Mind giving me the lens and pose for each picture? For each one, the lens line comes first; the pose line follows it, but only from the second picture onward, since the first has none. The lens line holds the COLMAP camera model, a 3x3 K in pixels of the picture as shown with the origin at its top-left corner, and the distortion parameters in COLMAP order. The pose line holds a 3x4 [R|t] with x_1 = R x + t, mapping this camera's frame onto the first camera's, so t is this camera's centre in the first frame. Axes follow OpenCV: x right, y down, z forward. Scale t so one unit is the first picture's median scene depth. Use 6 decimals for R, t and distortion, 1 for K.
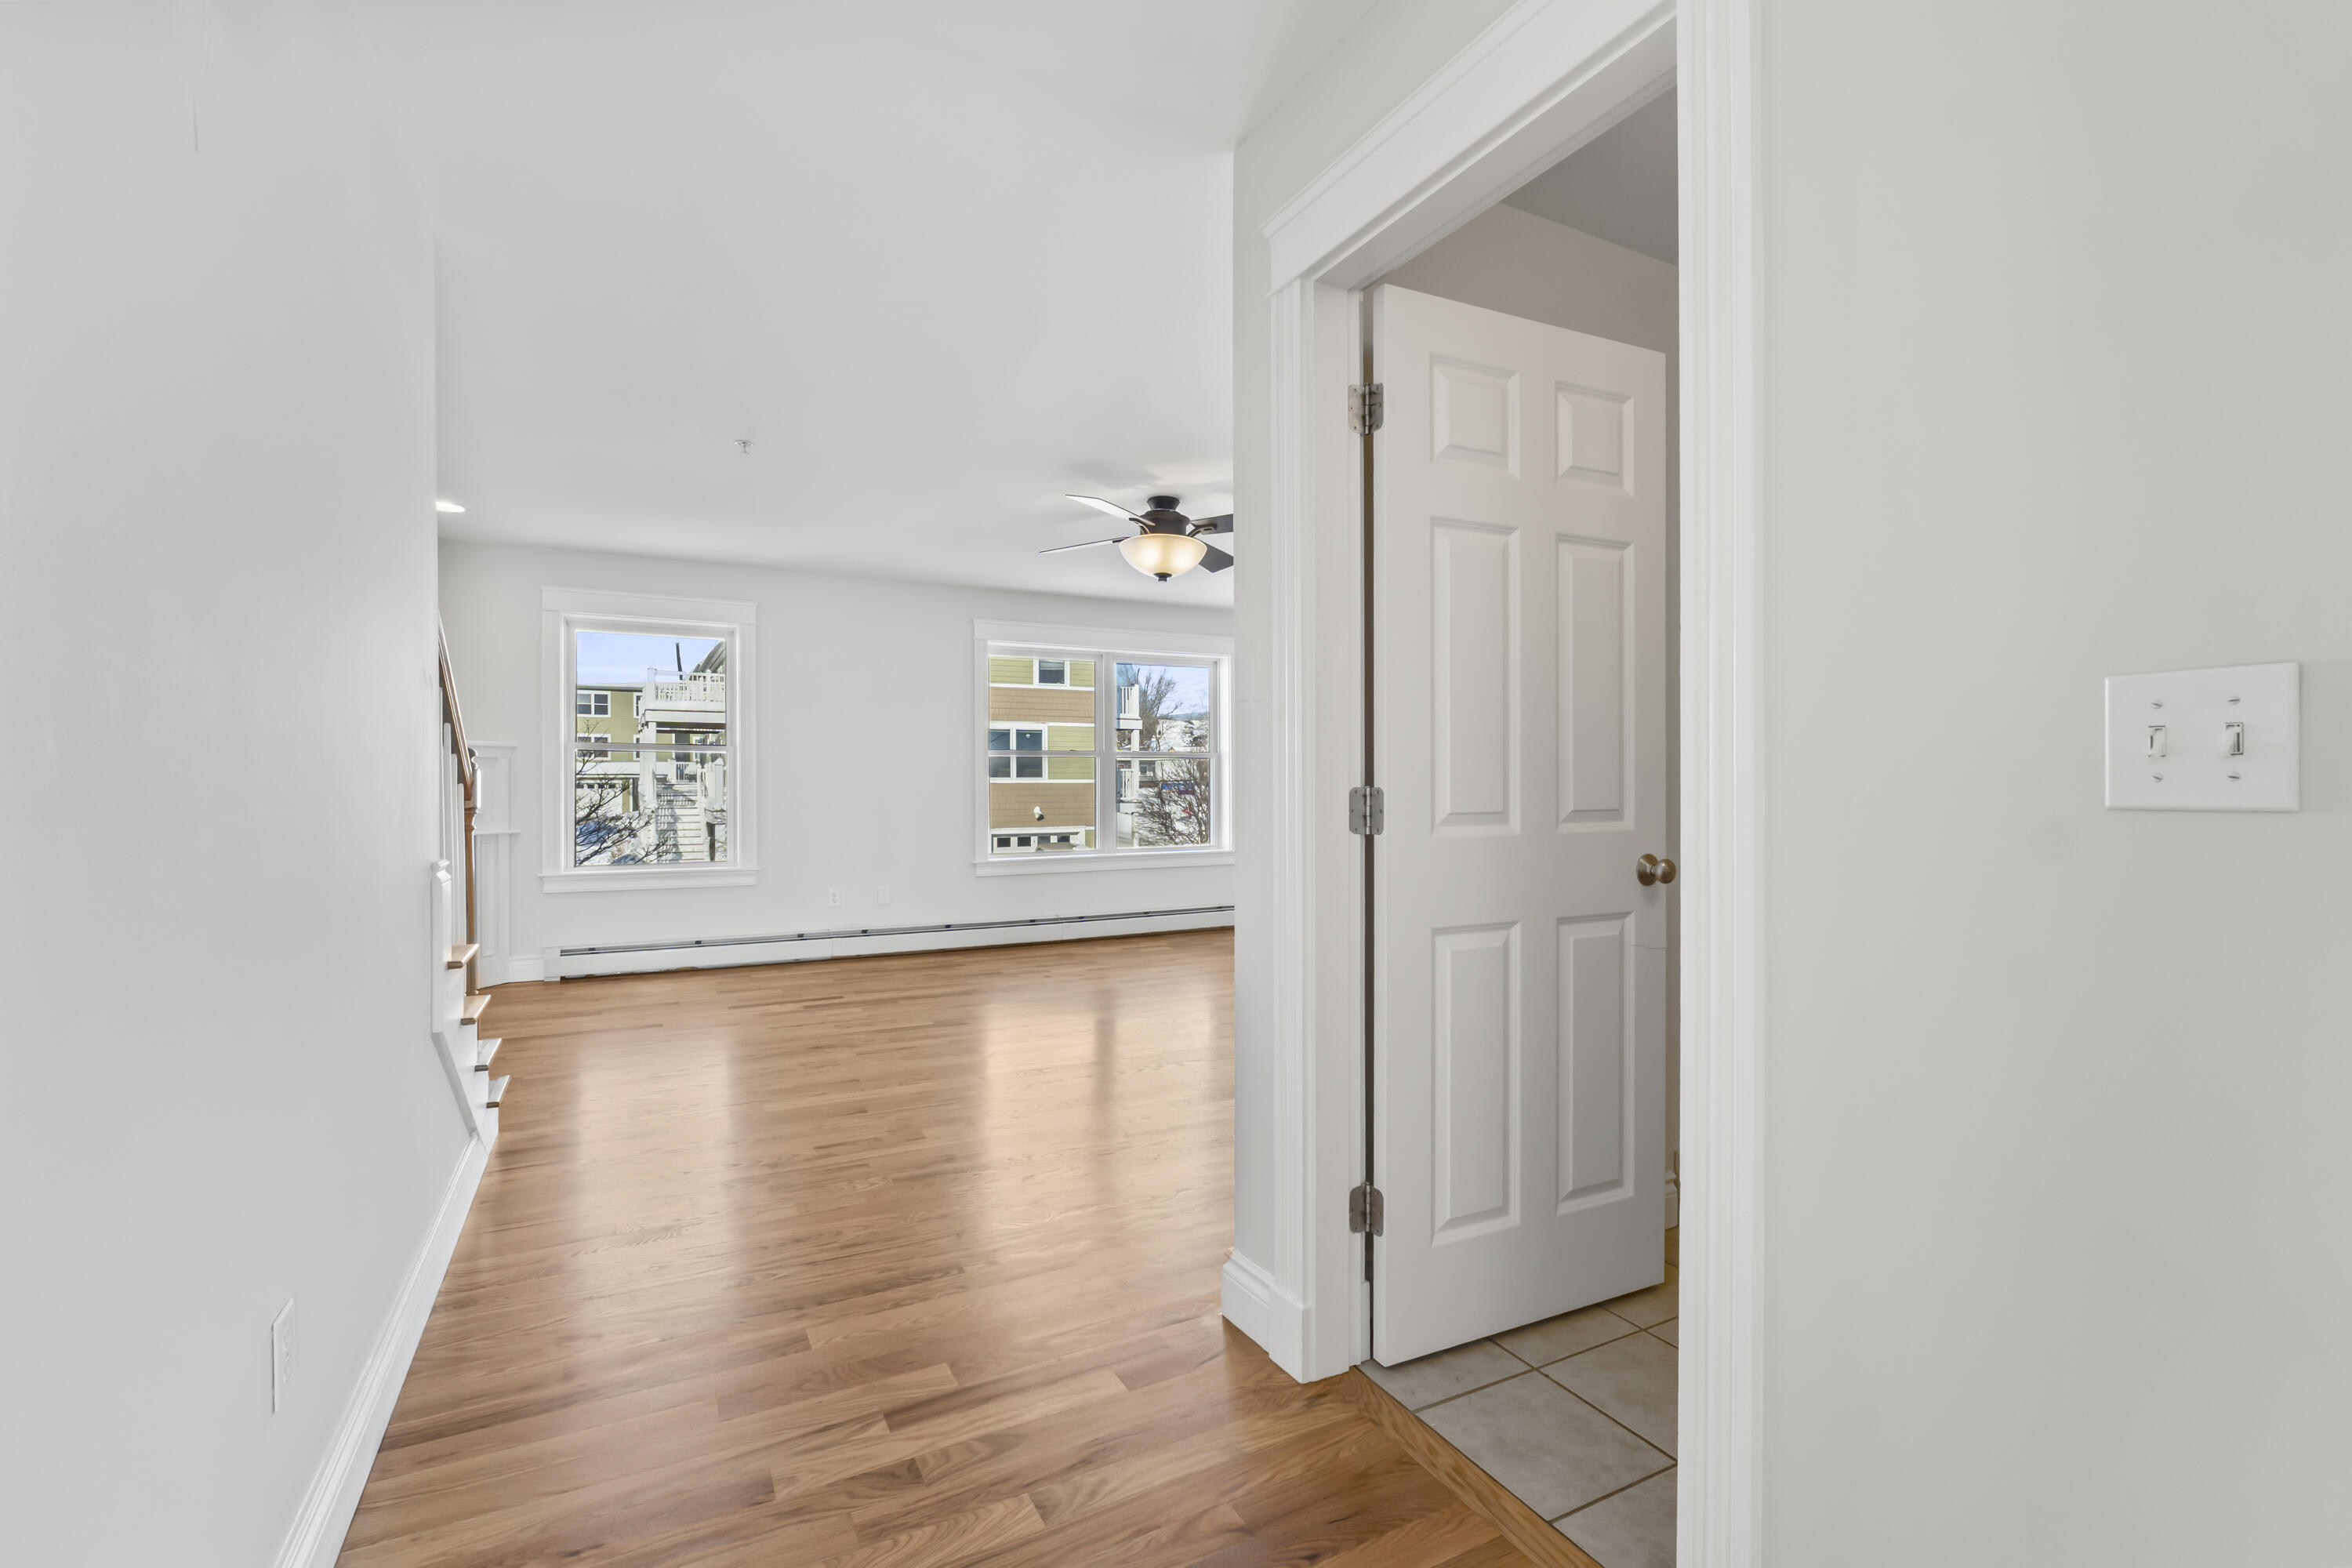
lens RADIAL K [[1005.6, 0, 1176.0], [0, 1005.6, 784.0], [0, 0, 1]] dist [-0.000742, -0.000037]
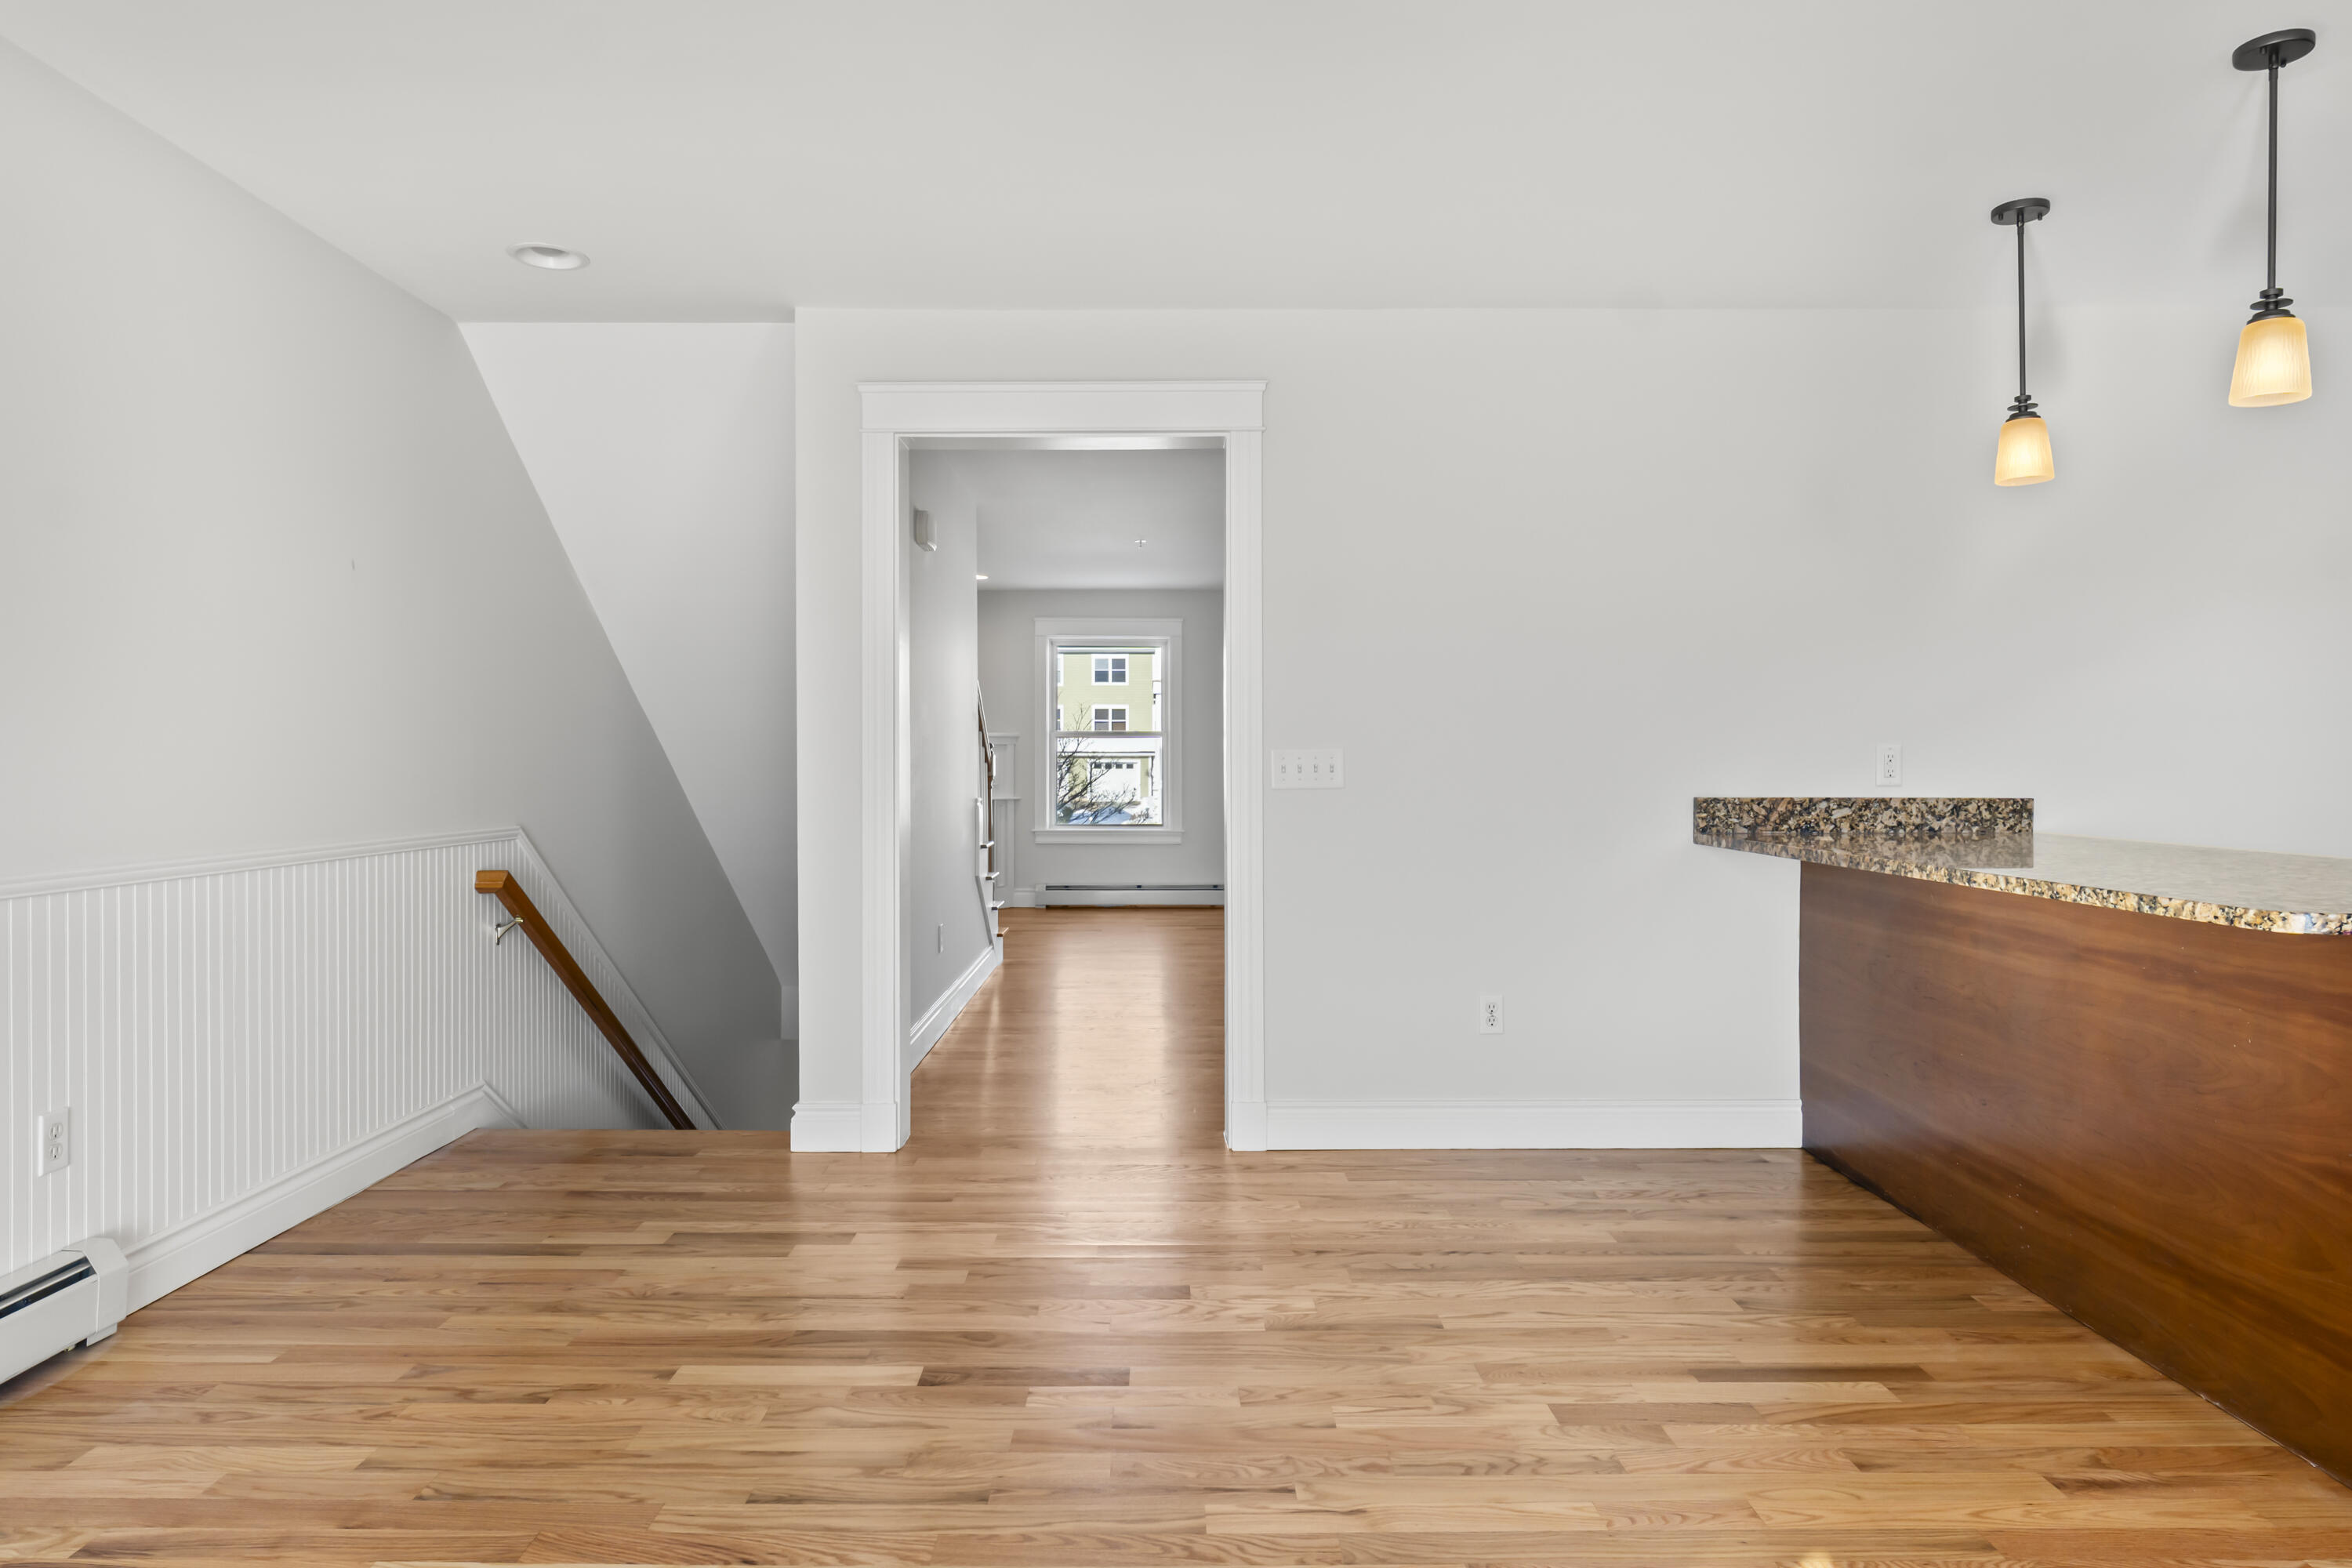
lens RADIAL K [[1428.5, 0, 1176.0], [0, 1428.5, 784.0], [0, 0, 1]] dist [0.000616, 0.004228]
pose [[0.884704, 0.005259, -0.466124, 0.445677], [0.001692, 0.999894, 0.014492, 0.000150], [0.466151, -0.013610, 0.884601, -0.629598]]
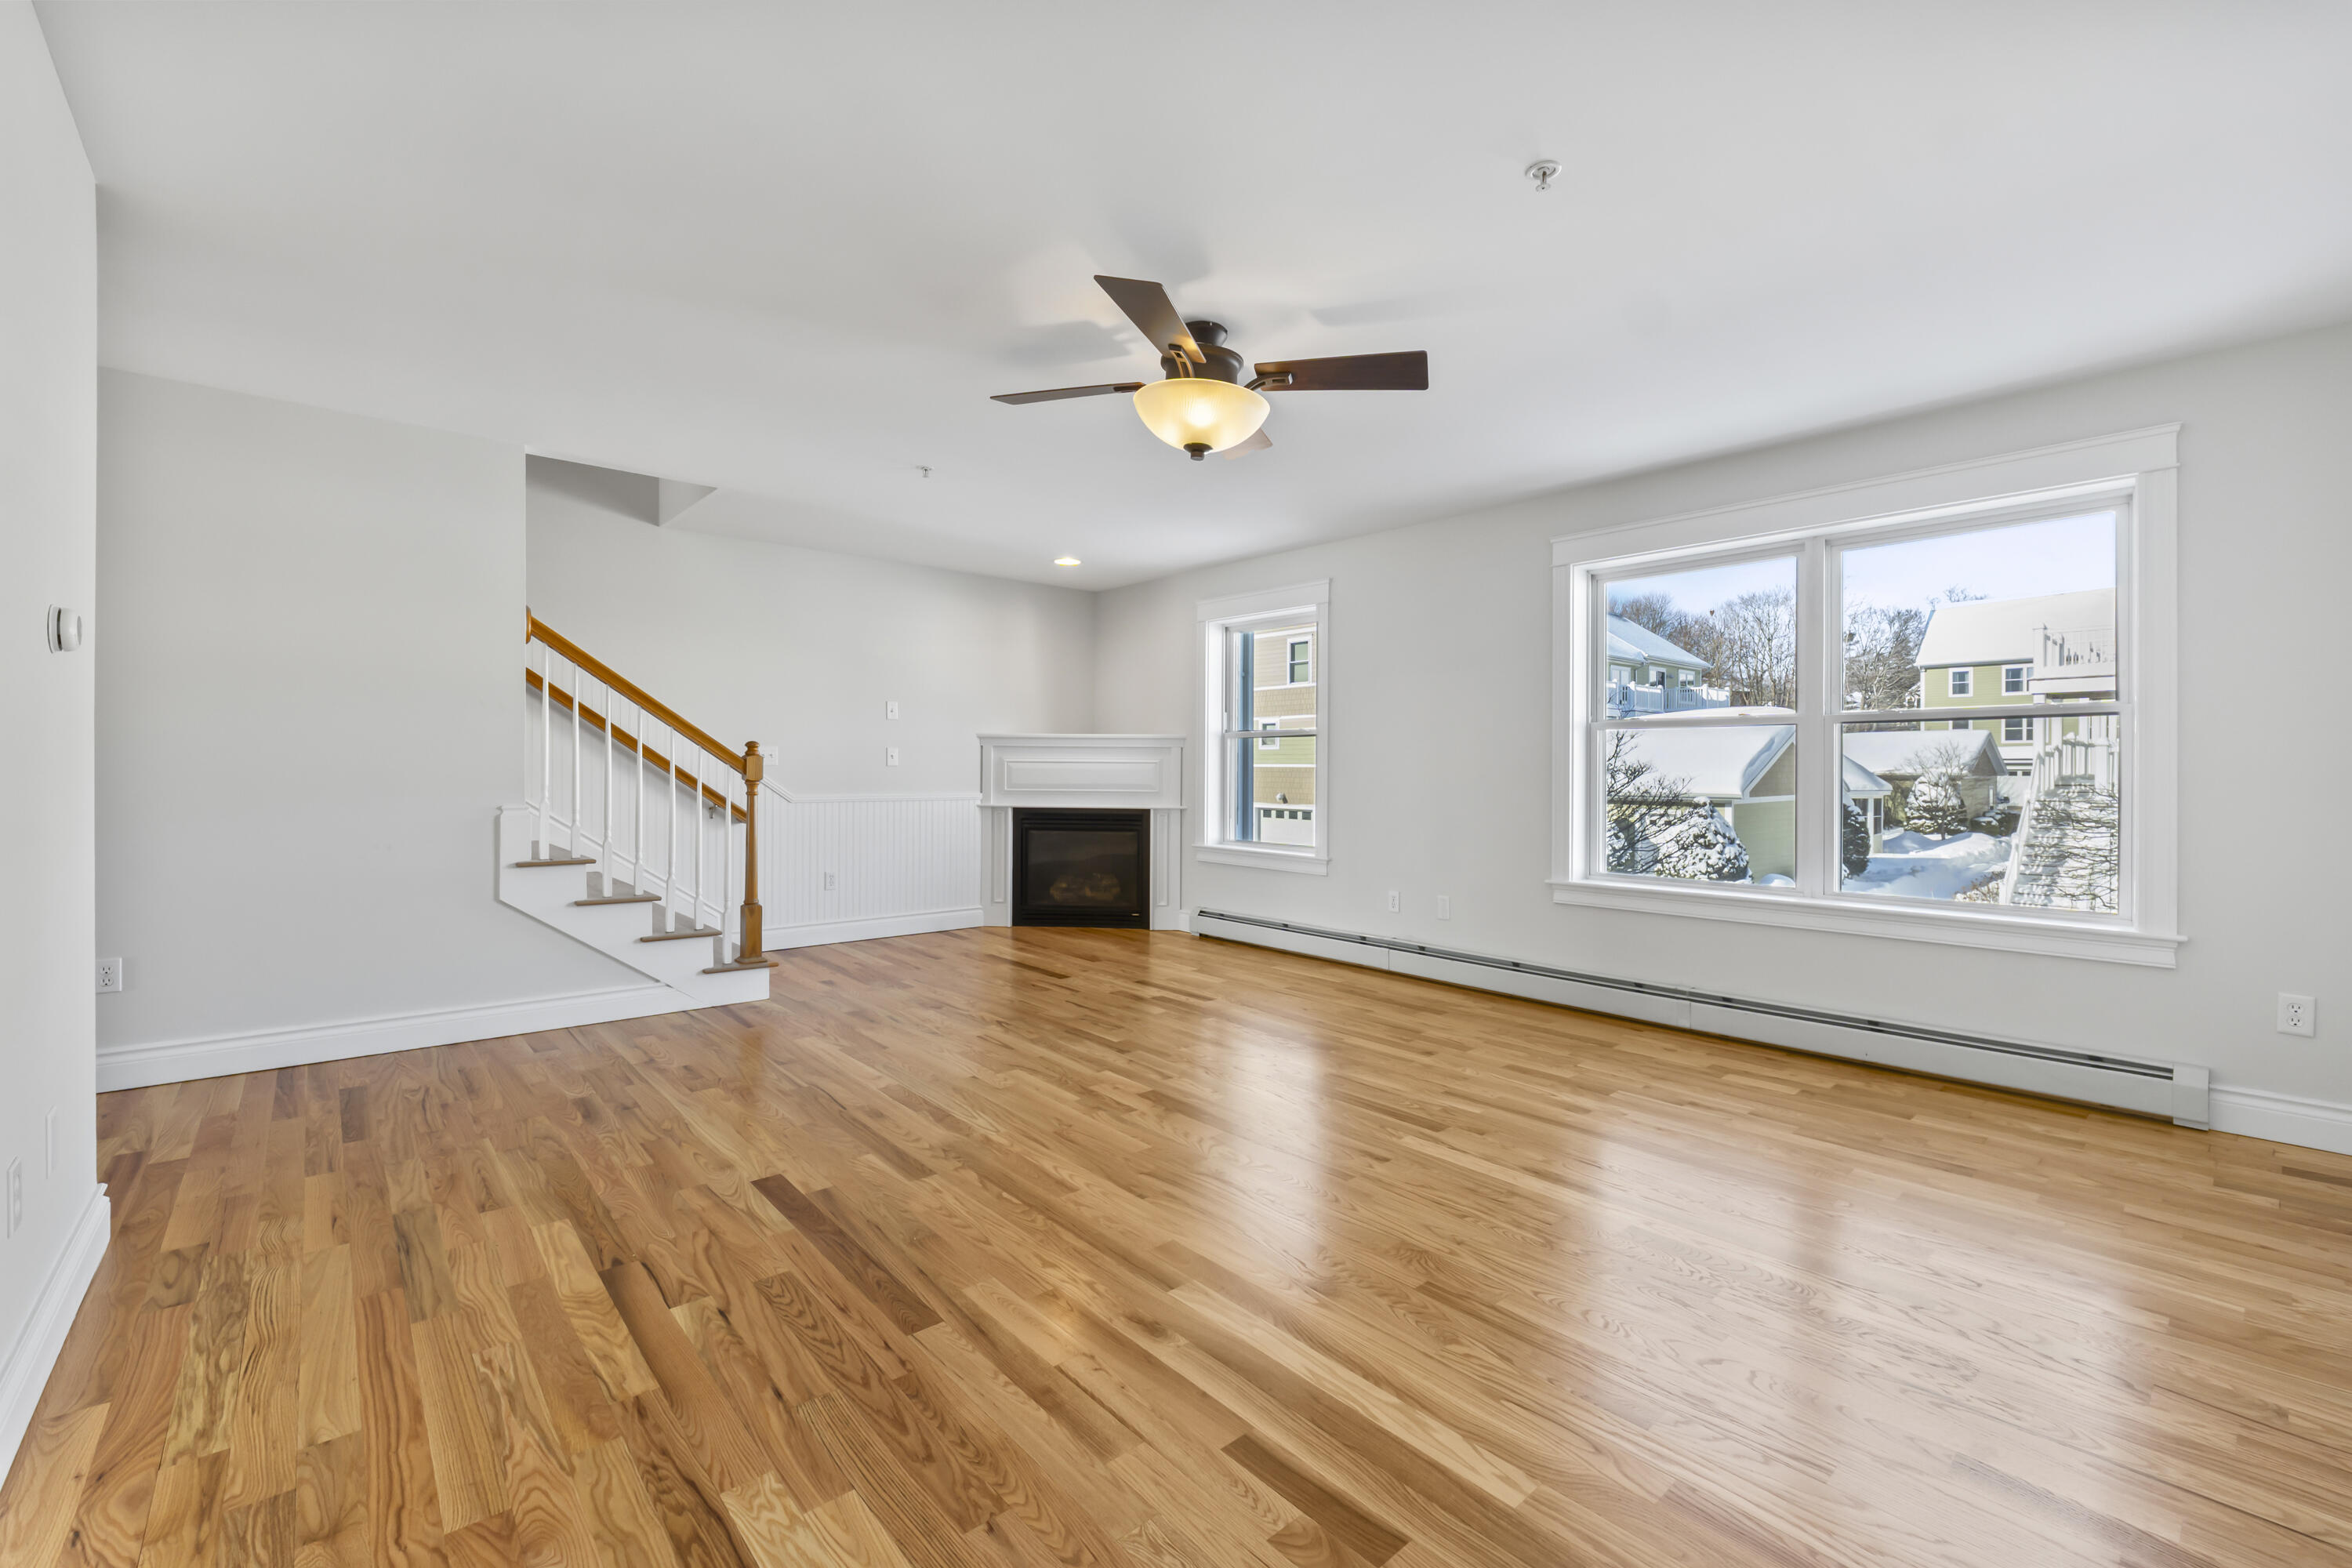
lens RADIAL K [[987.7, 0, 1166.0], [0, 987.7, 760.1], [0, 0, 1]] dist [0.000874, 0.000062]
pose [[0.221038, -0.008021, -0.975232, 0.506873], [-0.007568, 0.999922, -0.009939, 0.001070], [0.975236, 0.009578, 0.220960, 0.705344]]
